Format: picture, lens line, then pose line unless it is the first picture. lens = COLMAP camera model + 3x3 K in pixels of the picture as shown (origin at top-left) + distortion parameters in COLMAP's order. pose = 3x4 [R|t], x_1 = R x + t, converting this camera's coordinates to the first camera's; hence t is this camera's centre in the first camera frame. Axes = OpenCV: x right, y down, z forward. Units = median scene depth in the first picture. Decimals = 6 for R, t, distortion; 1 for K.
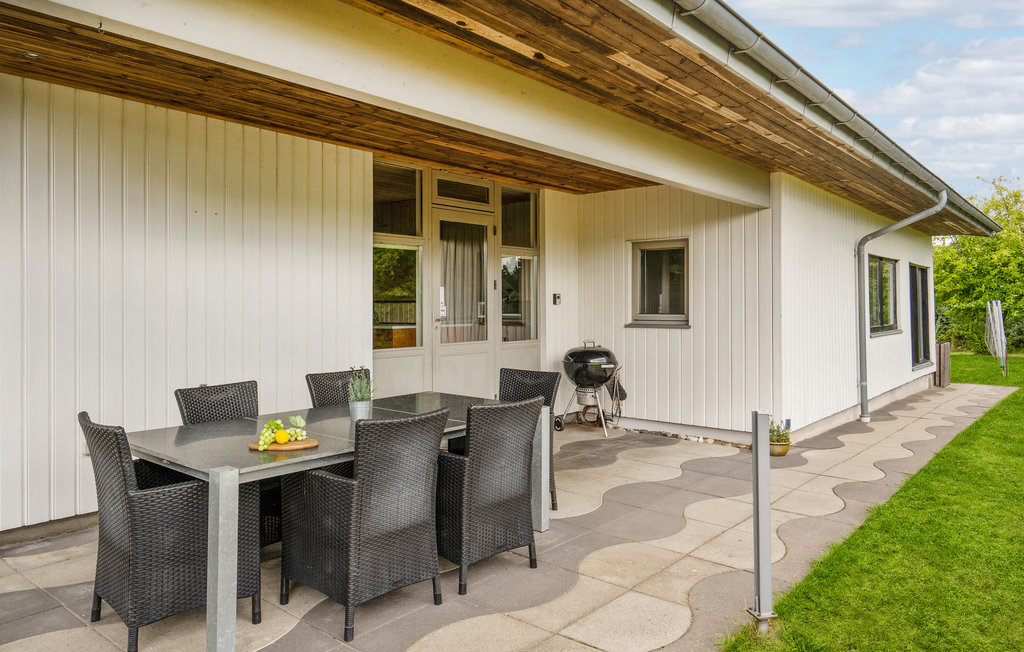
lens RADIAL K [[683.5, 0, 512.0], [0, 683.5, 305.1], [0, 0, 1]] dist [0.000139, -0.000100]
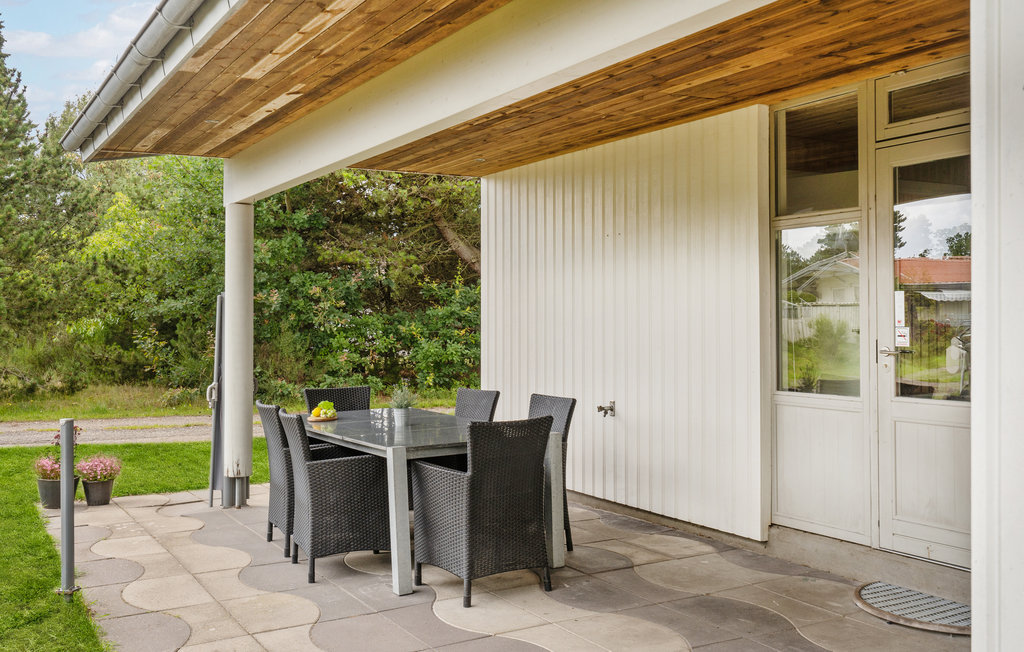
lens RADIAL K [[1026.2, 0, 512.0], [0, 1026.2, 326.0], [0, 0, 1]] dist [-0.001438, -0.001837]
pose [[-0.343260, 0.009214, -0.939195, 0.769496], [0.005898, 0.999953, 0.007655, -0.007598], [0.939222, -0.002912, -0.343298, 1.009414]]
